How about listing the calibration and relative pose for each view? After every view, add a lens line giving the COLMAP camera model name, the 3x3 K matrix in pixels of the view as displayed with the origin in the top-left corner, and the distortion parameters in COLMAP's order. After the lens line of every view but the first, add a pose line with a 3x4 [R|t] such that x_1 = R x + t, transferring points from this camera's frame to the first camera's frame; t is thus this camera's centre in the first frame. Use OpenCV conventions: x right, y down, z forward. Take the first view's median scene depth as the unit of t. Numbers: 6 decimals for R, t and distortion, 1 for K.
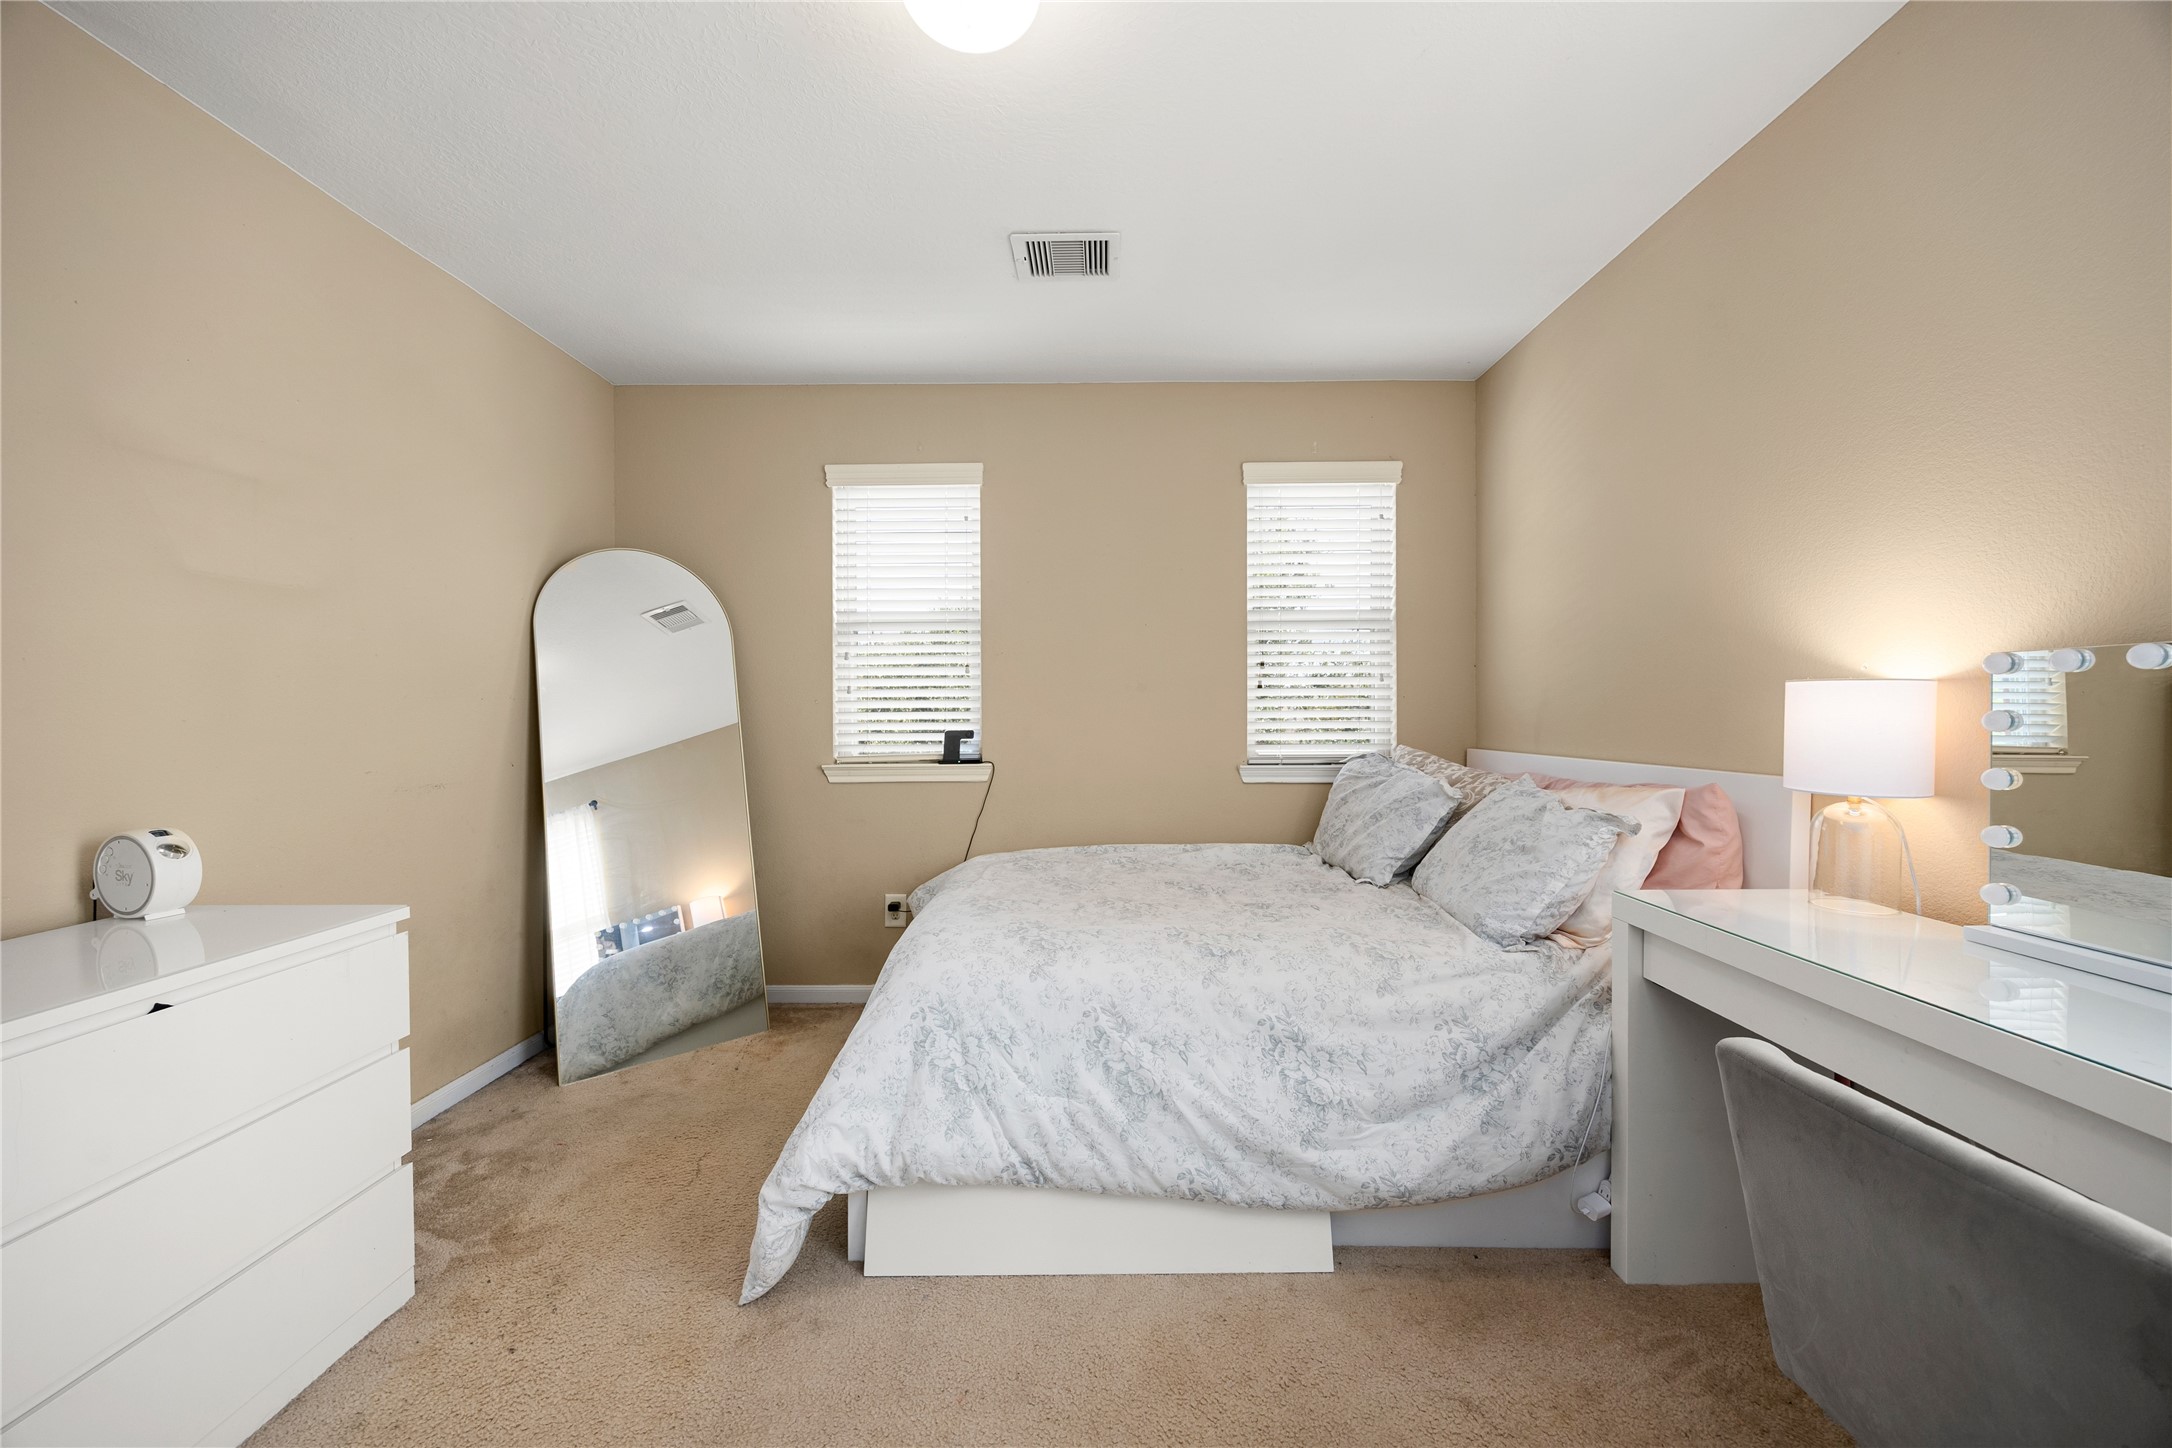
lens RADIAL K [[834.0, 0, 1083.0], [0, 834.0, 720.8], [0, 0, 1]] dist [-0.001245, -0.000066]
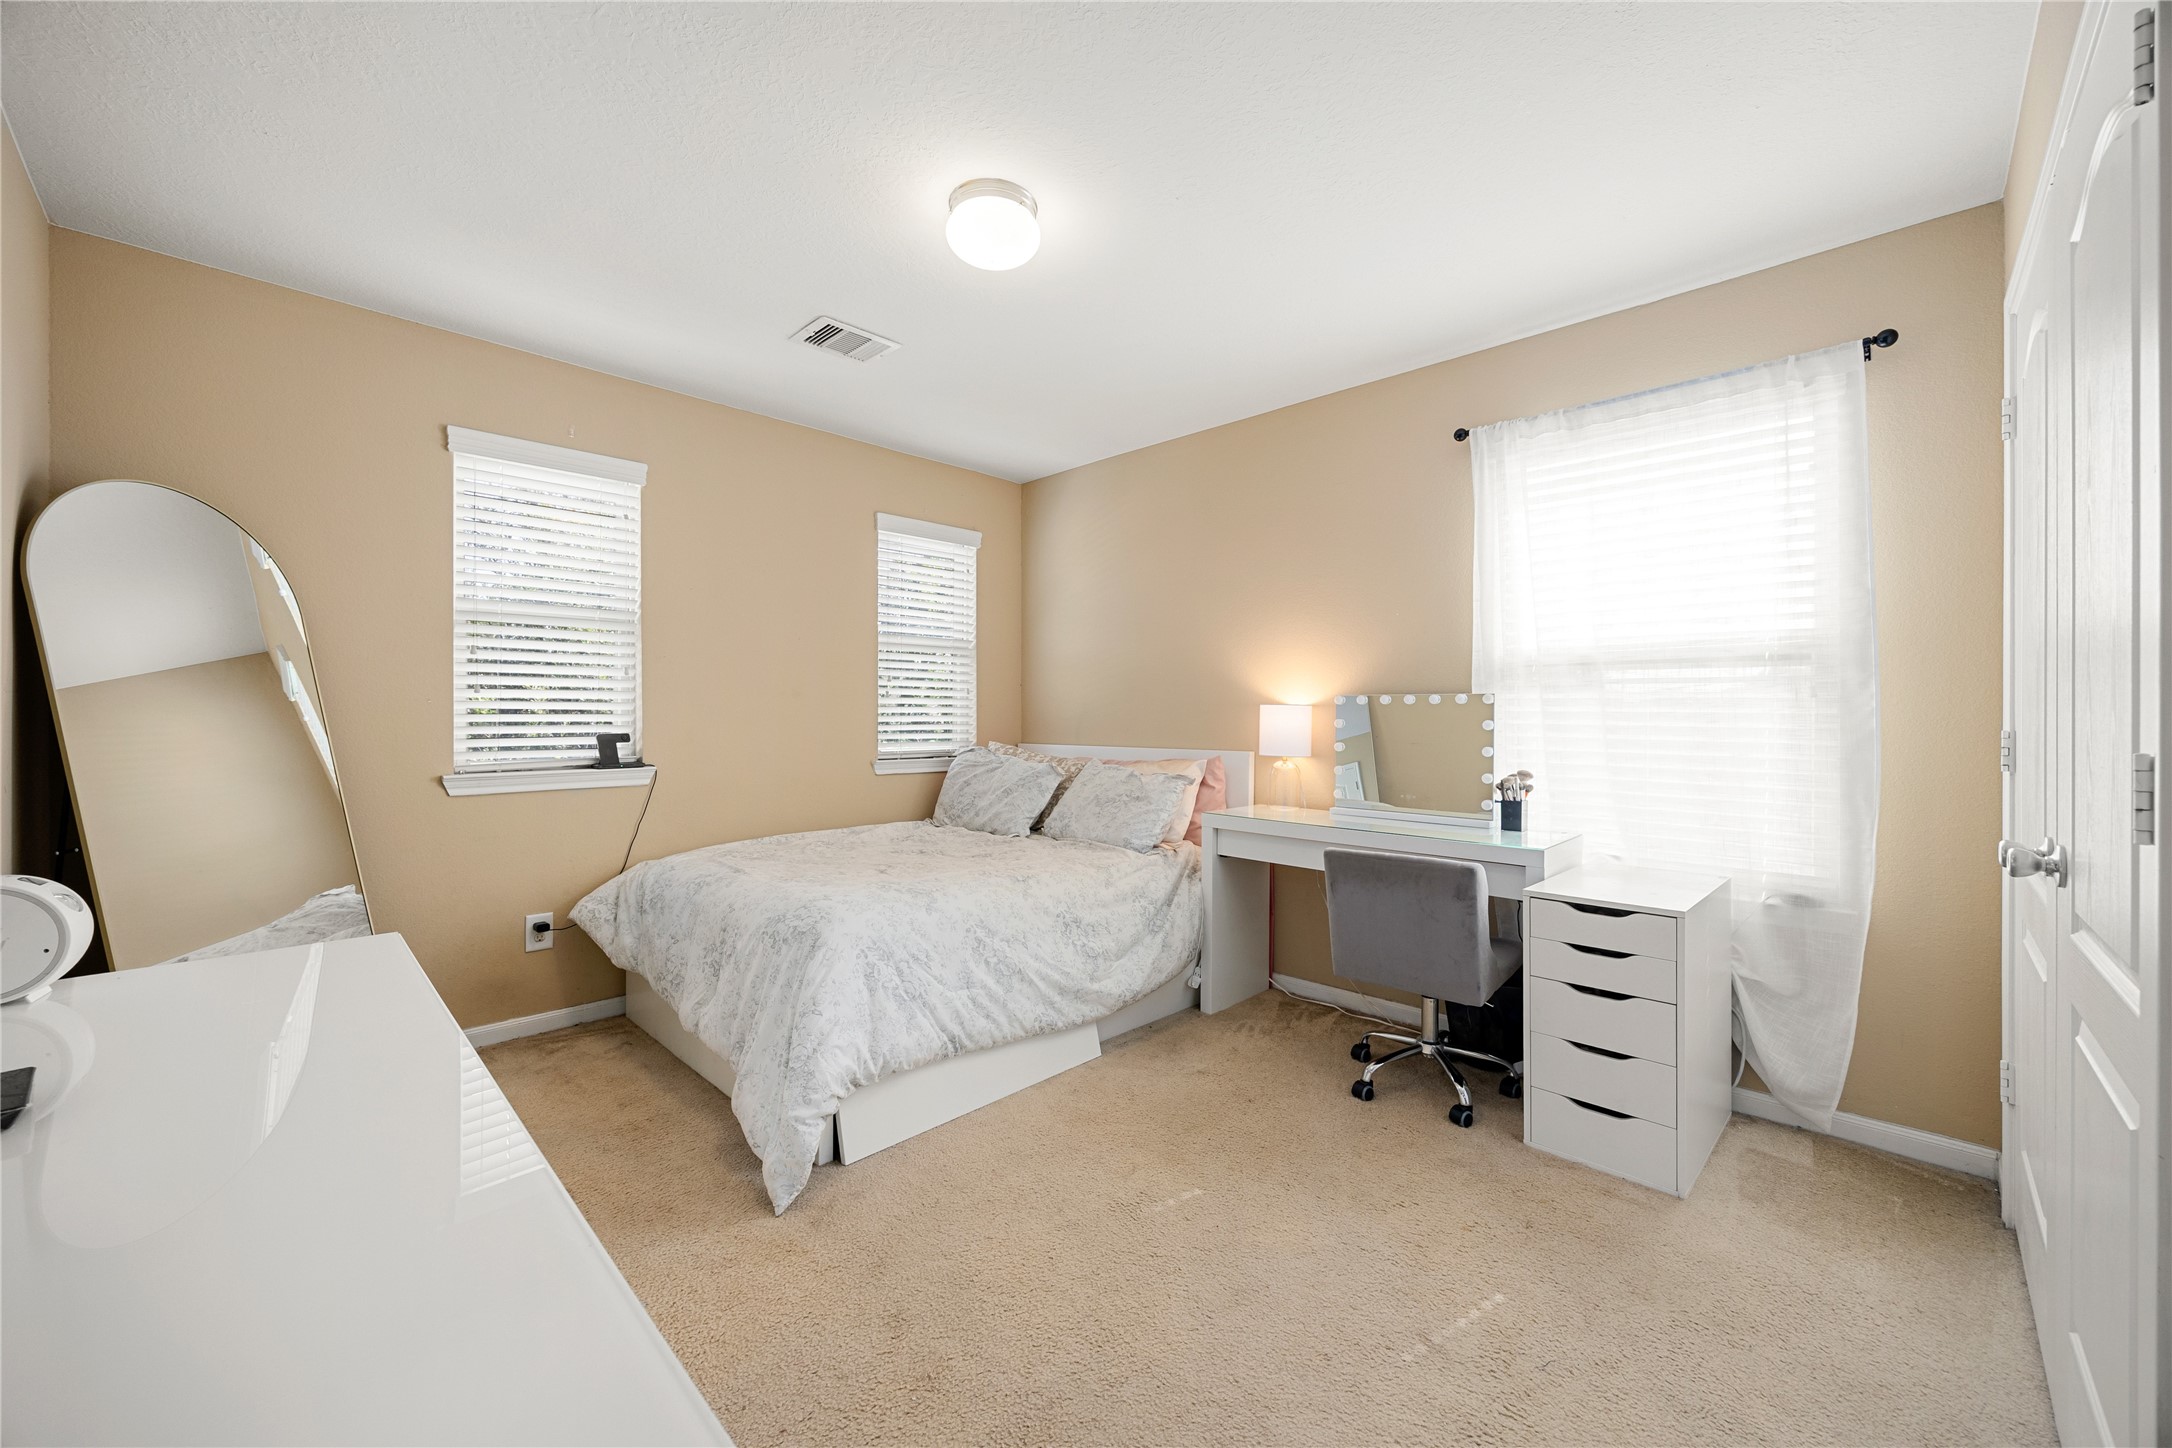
lens RADIAL K [[834.0, 0, 1100.2], [0, 834.0, 721.8], [0, 0, 1]] dist [-0.001245, -0.000066]
pose [[0.687586, 0.002351, 0.726099, -0.875340], [0.000473, 0.999993, -0.003685, 0.003005], [-0.726103, 0.002877, 0.687580, -0.137489]]
